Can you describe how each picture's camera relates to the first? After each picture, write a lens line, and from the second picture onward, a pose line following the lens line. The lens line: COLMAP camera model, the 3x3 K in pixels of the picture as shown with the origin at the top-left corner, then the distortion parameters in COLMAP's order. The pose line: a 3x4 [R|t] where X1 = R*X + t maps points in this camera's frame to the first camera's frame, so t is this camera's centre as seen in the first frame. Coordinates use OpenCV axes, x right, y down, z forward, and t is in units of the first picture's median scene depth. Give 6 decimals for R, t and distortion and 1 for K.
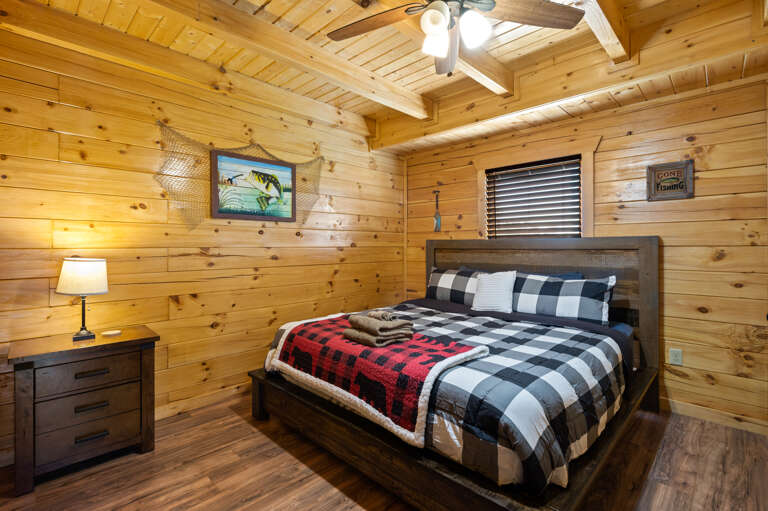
lens RADIAL K [[368.8, 0, 388.1], [0, 368.8, 250.8], [0, 0, 1]] dist [-0.001552, 0.000743]
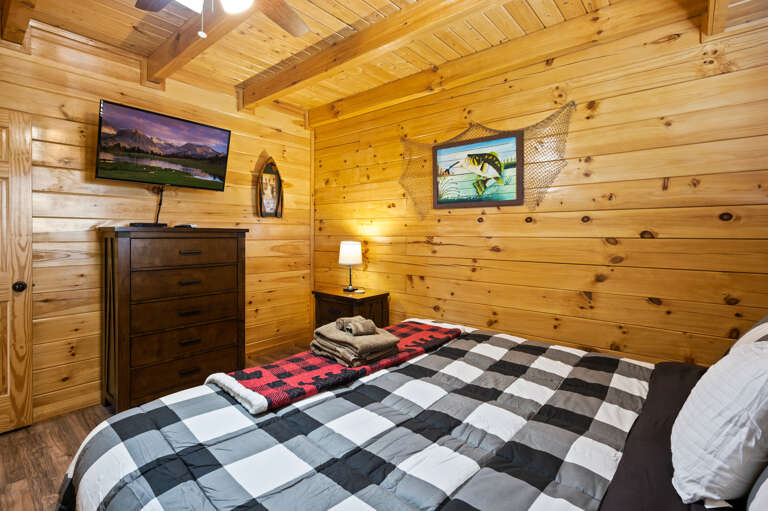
lens RADIAL K [[368.8, 0, 389.5], [0, 368.8, 240.4], [0, 0, 1]] dist [-0.001552, 0.000743]
pose [[0.037896, 0.020183, -0.999078, 0.556306], [-0.016666, 0.999670, 0.019563, -0.014698], [0.999143, 0.015910, 0.038219, 0.755142]]
